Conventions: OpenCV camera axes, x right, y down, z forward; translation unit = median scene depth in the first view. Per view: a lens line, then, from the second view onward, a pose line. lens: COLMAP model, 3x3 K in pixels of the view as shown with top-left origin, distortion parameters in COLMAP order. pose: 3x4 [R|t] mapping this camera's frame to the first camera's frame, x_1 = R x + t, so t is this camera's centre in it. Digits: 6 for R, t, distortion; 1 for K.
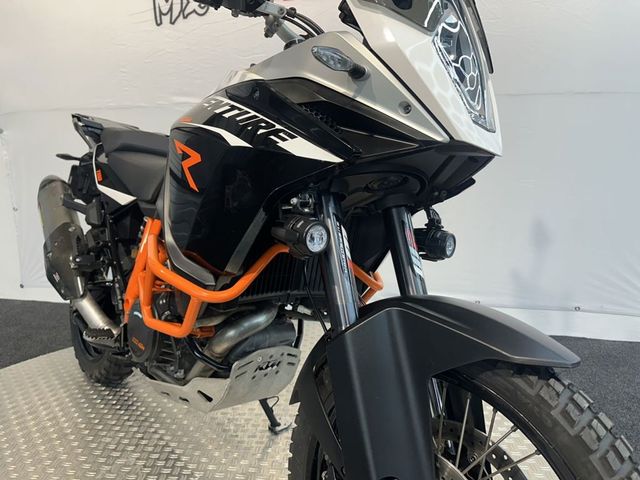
lens RADIAL K [[455.0, 0, 320.3], [0, 455.0, 237.3], [0, 0, 1]] dist [-0.025275, -0.001023]
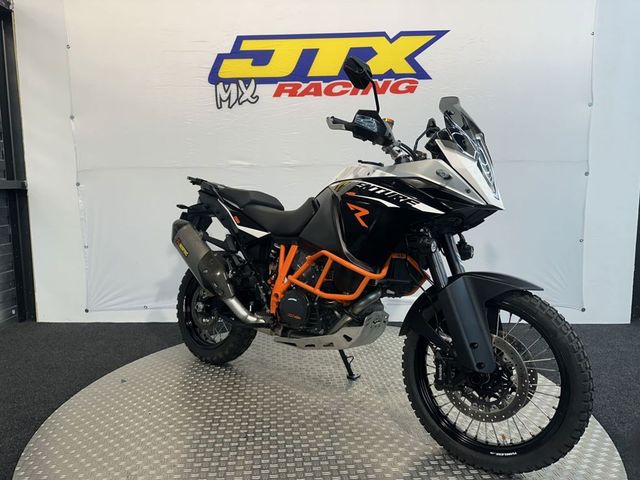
lens RADIAL K [[439.8, 0, 320.0], [0, 439.8, 240.0], [0, 0, 1]] dist [0.004426, -0.002235]
pose [[0.989430, -0.025556, 0.142739, -0.697468], [0.035879, 0.996886, -0.070224, 0.083823], [-0.140500, 0.074603, 0.987266, -0.891509]]
